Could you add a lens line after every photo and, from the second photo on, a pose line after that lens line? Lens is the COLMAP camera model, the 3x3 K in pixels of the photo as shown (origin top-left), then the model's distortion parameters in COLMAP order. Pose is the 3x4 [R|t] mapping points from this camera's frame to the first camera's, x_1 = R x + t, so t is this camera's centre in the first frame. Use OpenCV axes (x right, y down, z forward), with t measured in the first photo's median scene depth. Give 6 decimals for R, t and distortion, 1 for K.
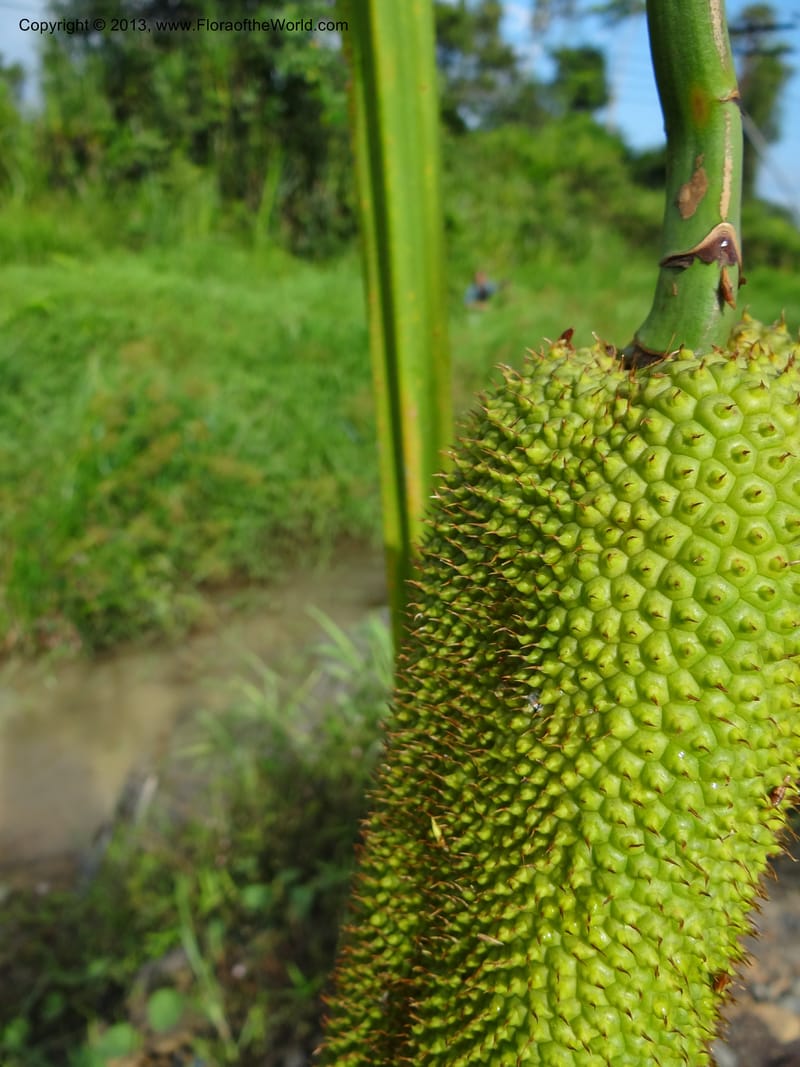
lens RADIAL K [[824.7, 0, 404.5], [0, 824.7, 535.0], [0, 0, 1]] dist [-0.005865, -0.012187]
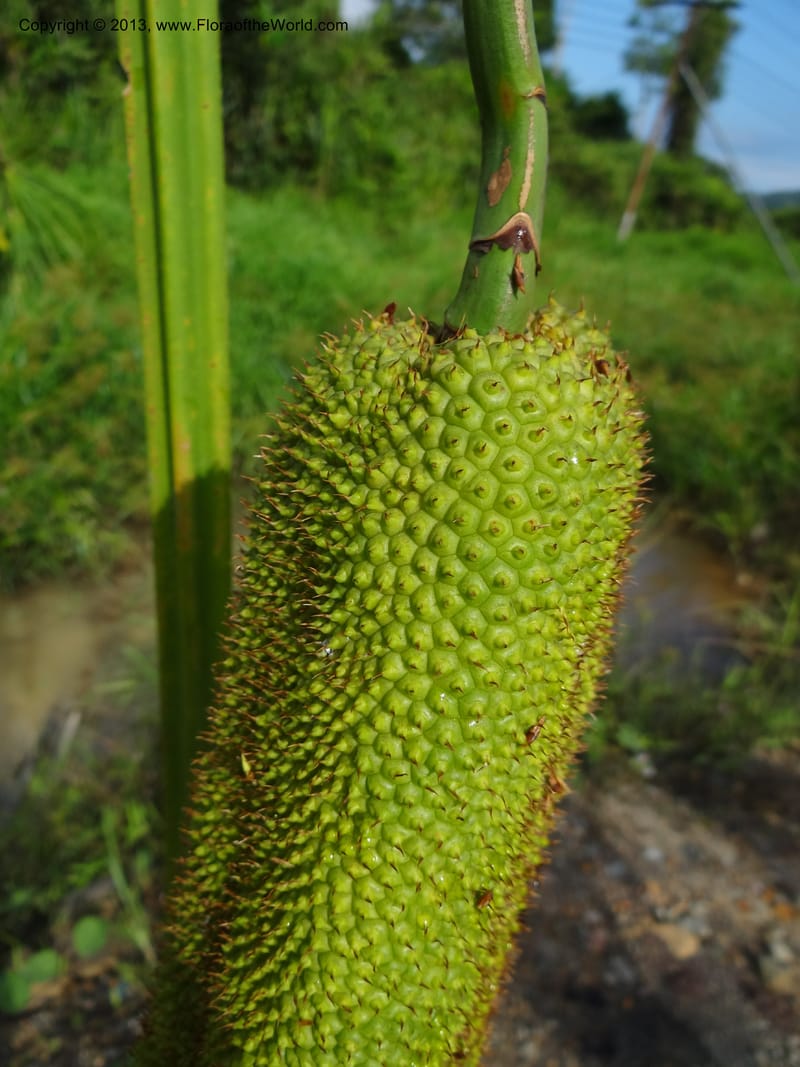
lens RADIAL K [[824.7, 0, 404.5], [0, 824.7, 535.0], [0, 0, 1]] dist [-0.005865, -0.012187]
pose [[0.995996, 0.033504, 0.082886, 0.173568], [-0.037007, 0.998470, 0.041093, 0.005675], [-0.081383, -0.043996, 0.995711, -0.093028]]
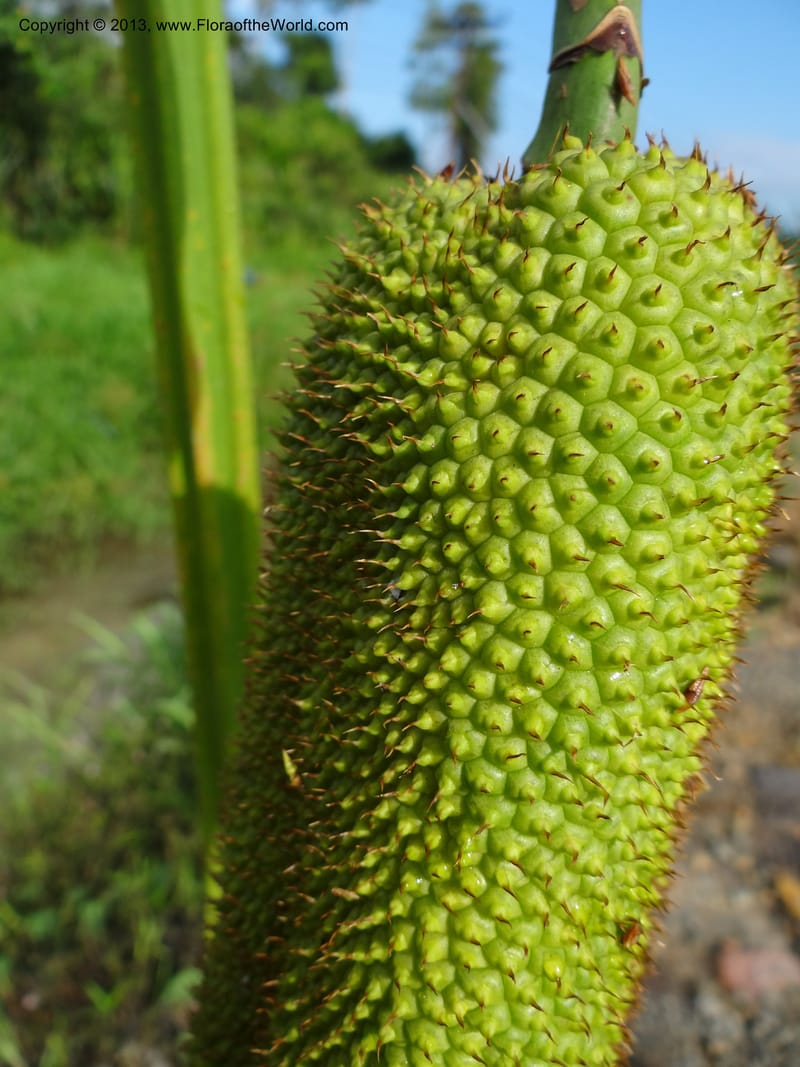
lens RADIAL K [[821.4, 0, 397.5], [0, 821.4, 534.0], [0, 0, 1]] dist [-0.007990, -0.012258]
pose [[0.998371, -0.015299, 0.054963, 0.124728], [0.015570, 0.999869, -0.004509, 0.160029], [-0.054887, 0.005358, 0.998478, 0.220491]]
